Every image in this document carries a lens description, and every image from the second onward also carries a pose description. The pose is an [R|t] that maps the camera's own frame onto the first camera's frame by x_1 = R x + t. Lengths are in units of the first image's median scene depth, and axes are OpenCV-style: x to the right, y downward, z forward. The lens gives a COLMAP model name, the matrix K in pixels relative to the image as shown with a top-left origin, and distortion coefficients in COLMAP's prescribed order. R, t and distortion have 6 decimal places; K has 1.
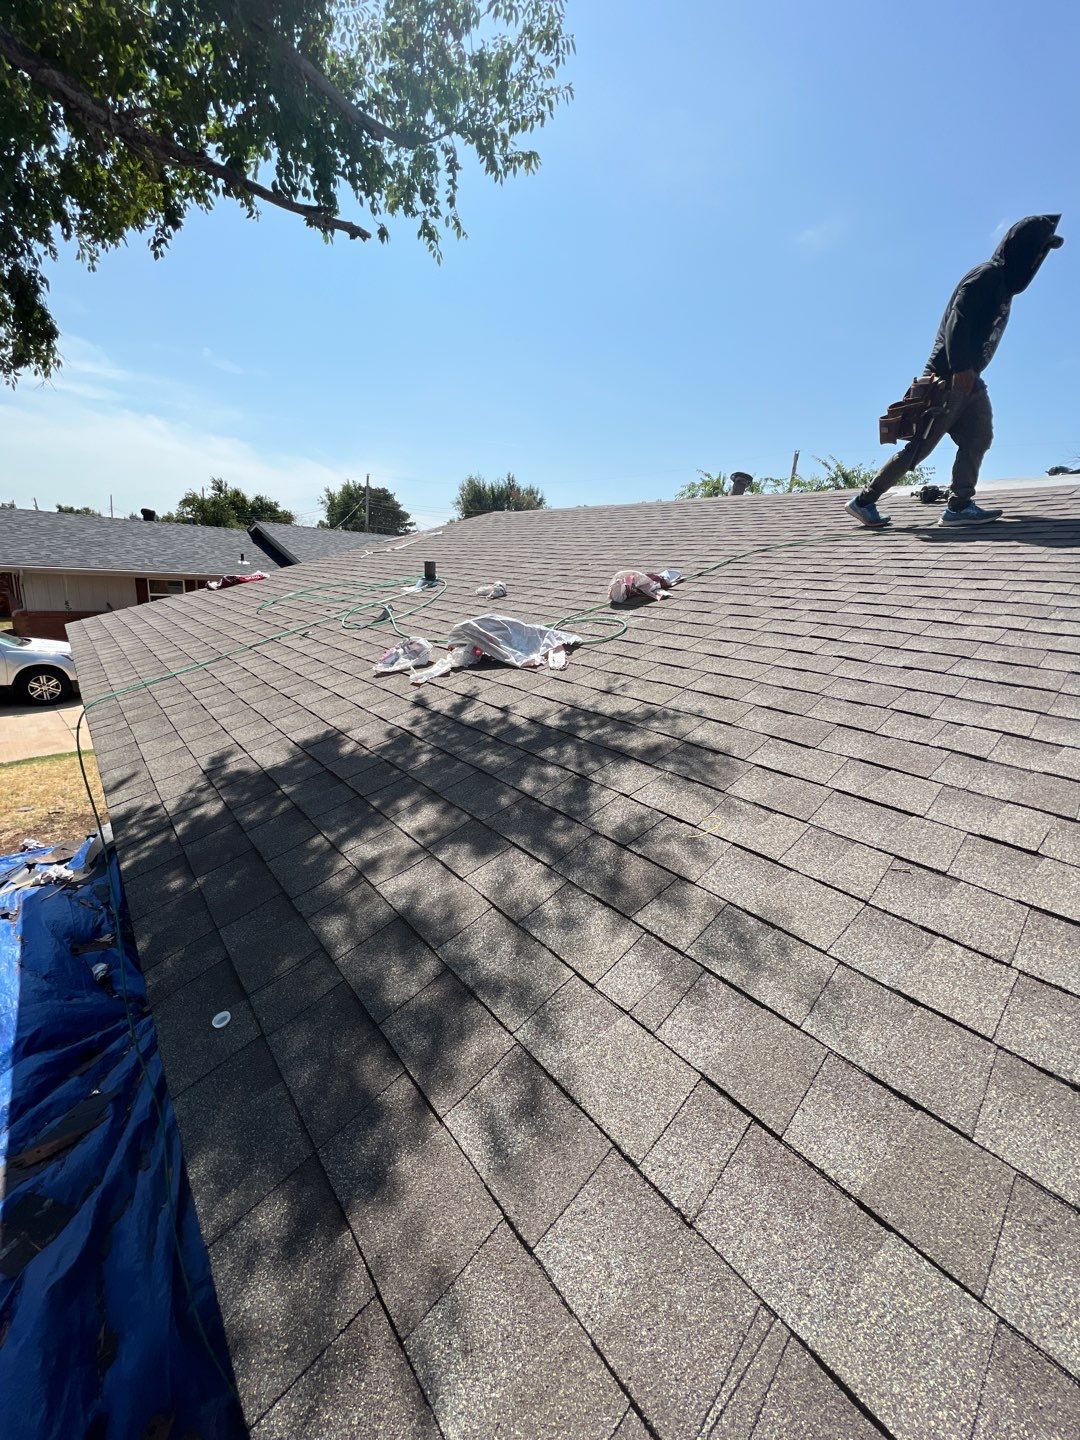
lens RADIAL K [[566.6, 0, 544.7], [0, 566.6, 717.8], [0, 0, 1]] dist [0.000575, 0.000430]
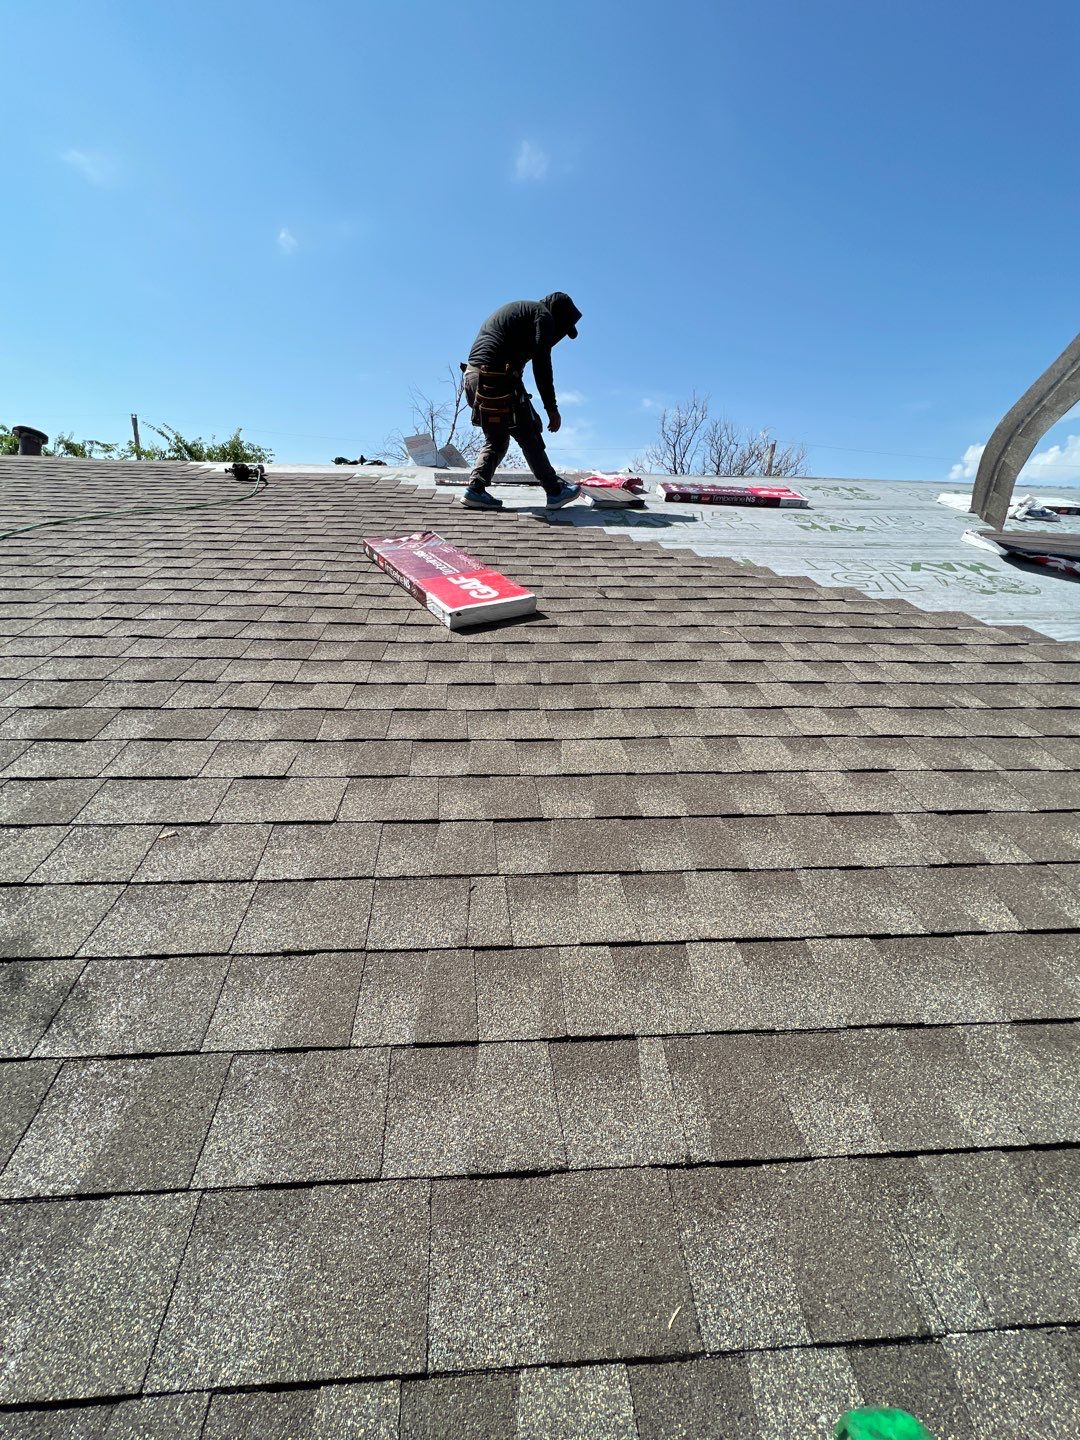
lens RADIAL K [[566.6, 0, 539.3], [0, 566.6, 717.0], [0, 0, 1]] dist [0.000575, 0.000430]
pose [[0.603107, -0.246232, 0.758704, 0.173358], [0.220967, 0.965512, 0.137699, 0.039056], [-0.766444, 0.084601, 0.636716, -0.097666]]
